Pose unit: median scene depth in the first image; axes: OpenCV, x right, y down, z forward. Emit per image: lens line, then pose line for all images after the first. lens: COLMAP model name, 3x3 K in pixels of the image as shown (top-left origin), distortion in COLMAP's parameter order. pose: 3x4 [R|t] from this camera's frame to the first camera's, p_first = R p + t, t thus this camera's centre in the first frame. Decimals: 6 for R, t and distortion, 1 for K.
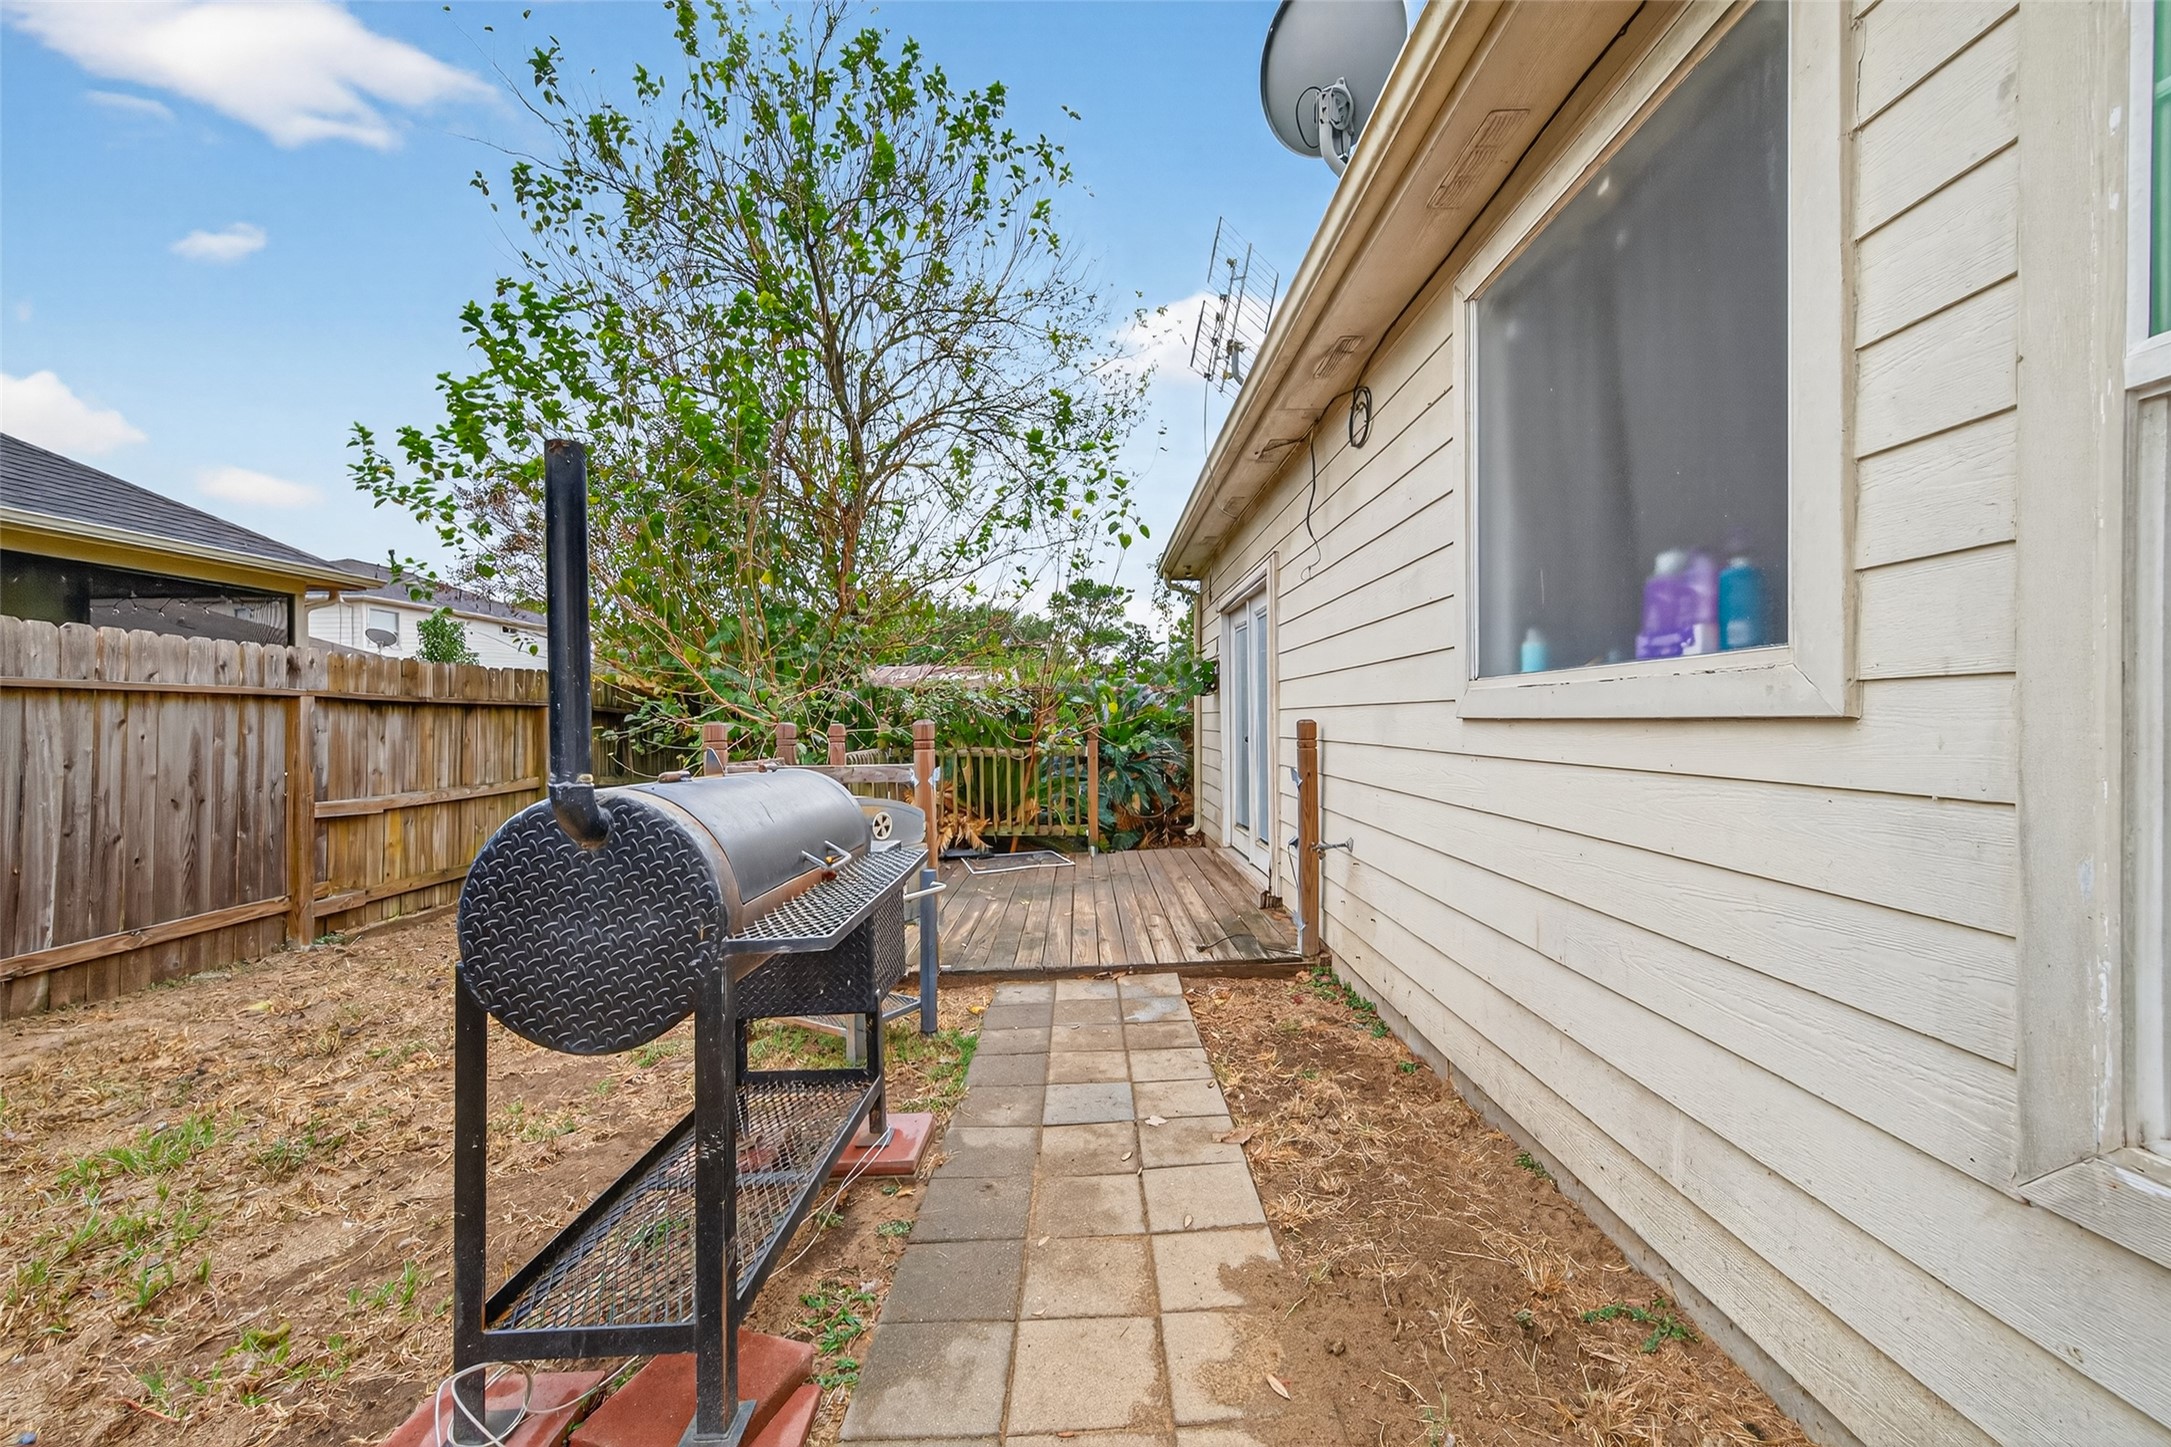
lens RADIAL K [[856.3, 0, 1082.5], [0, 856.3, 725.0], [0, 0, 1]] dist [0.007802, -0.000472]
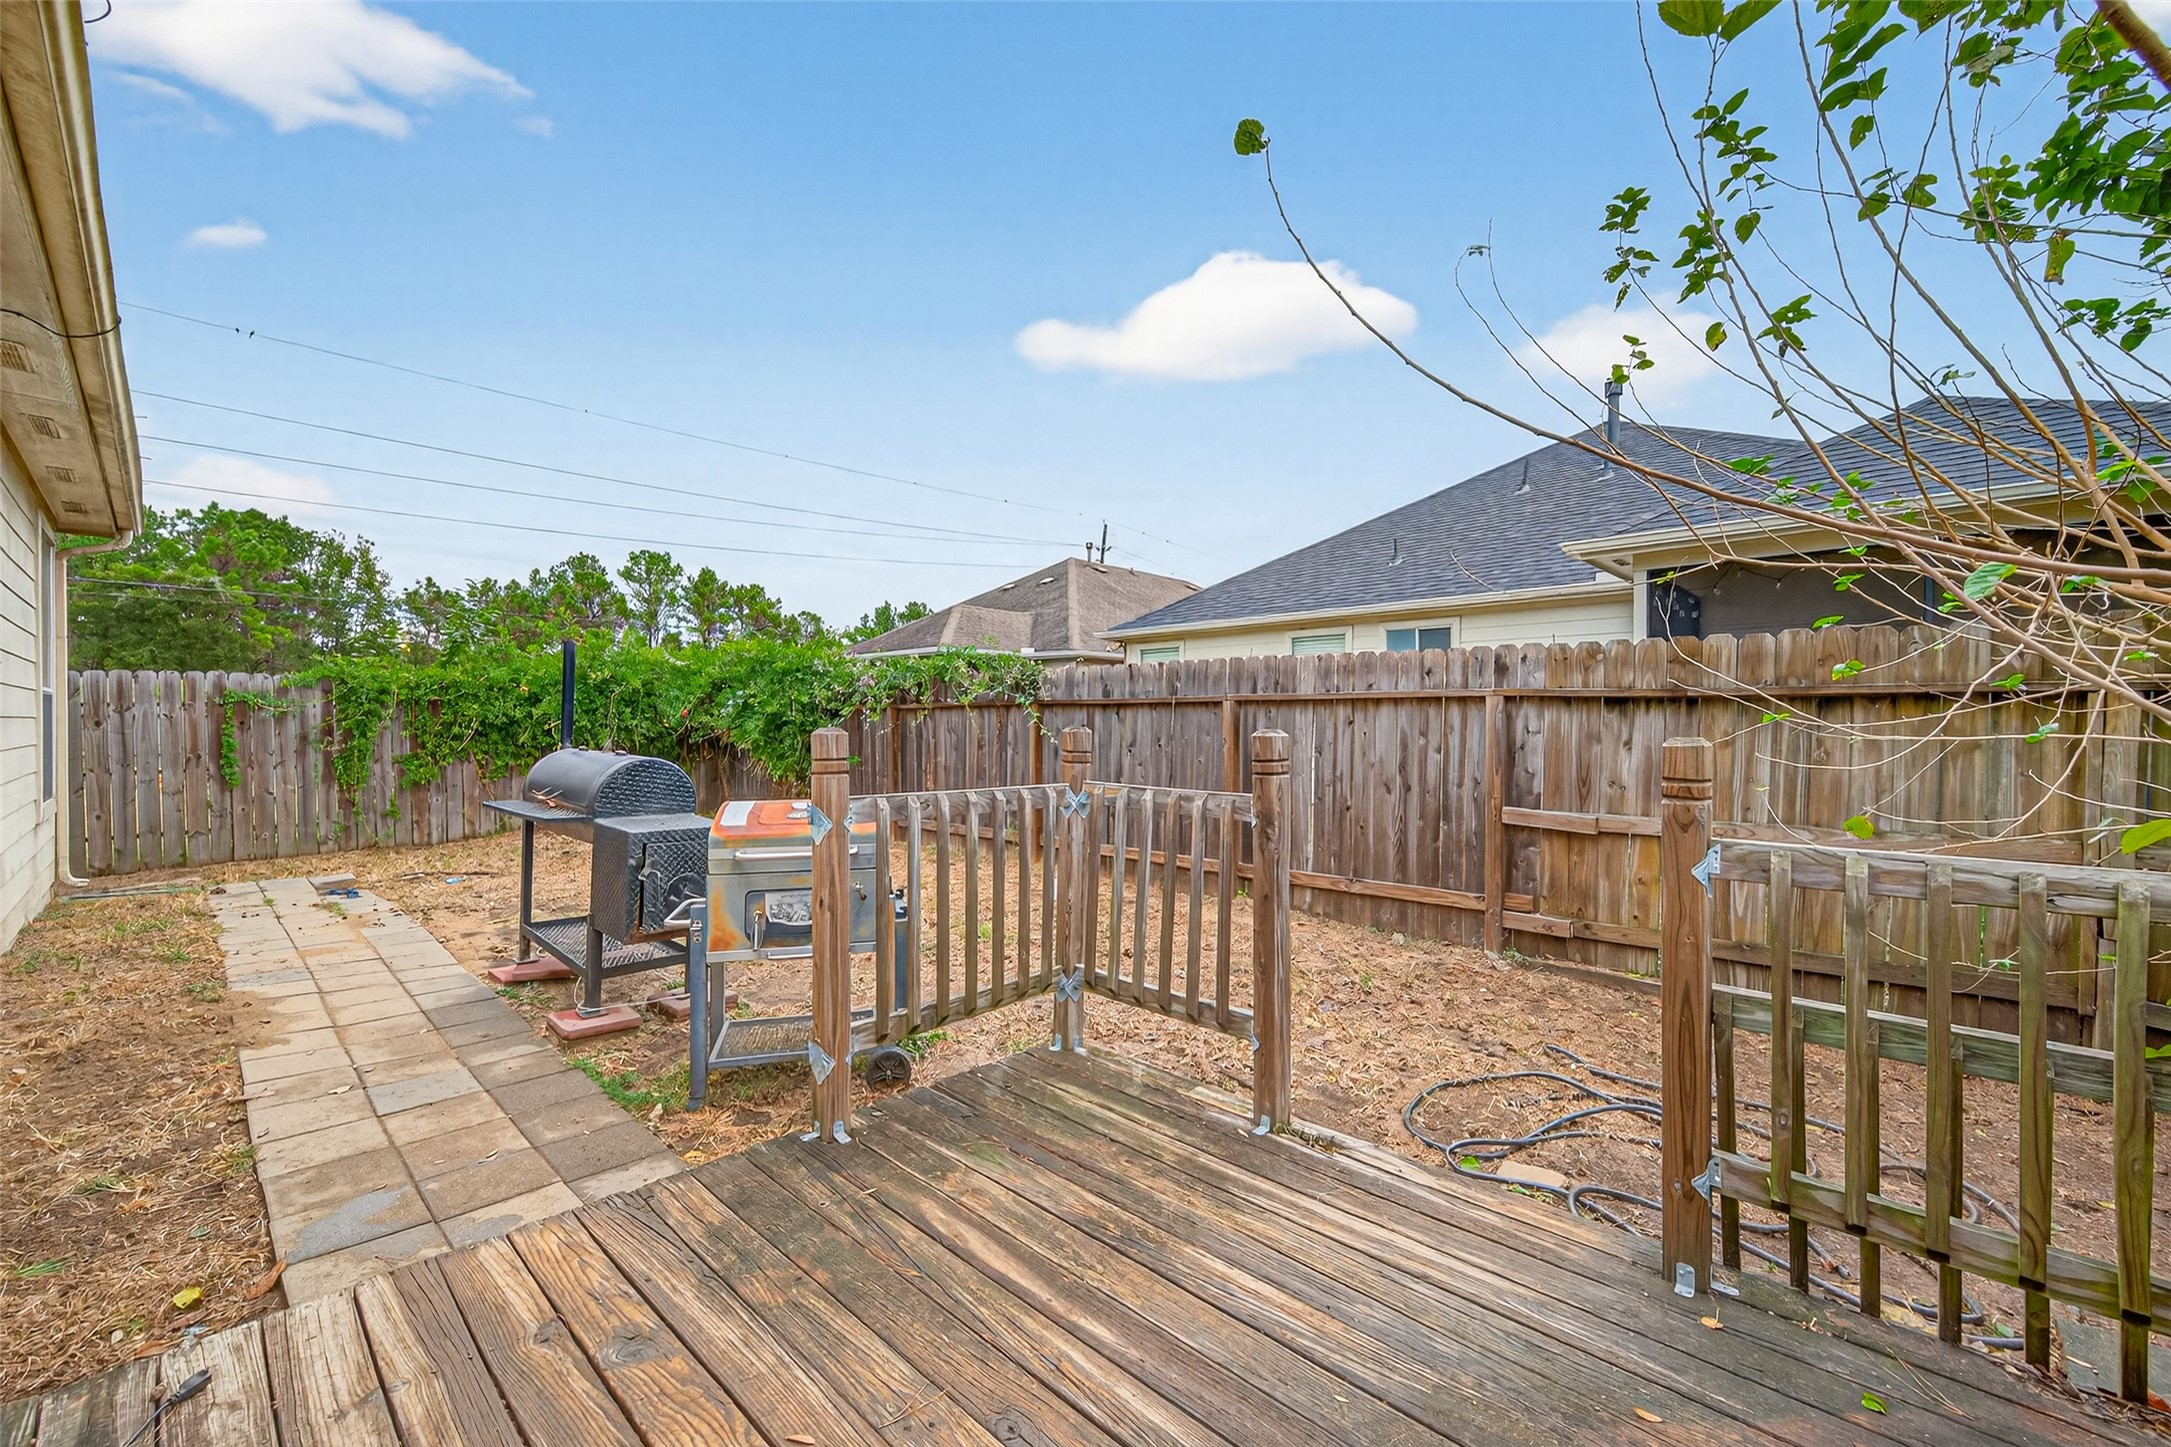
lens RADIAL K [[856.3, 0, 1082.5], [0, 856.3, 725.0], [0, 0, 1]] dist [0.007802, -0.000472]
pose [[-0.684598, 0.010408, -0.728847, 0.143187], [0.003374, 0.999933, 0.011110, -0.014399], [0.728913, 0.005147, -0.684587, 1.490009]]
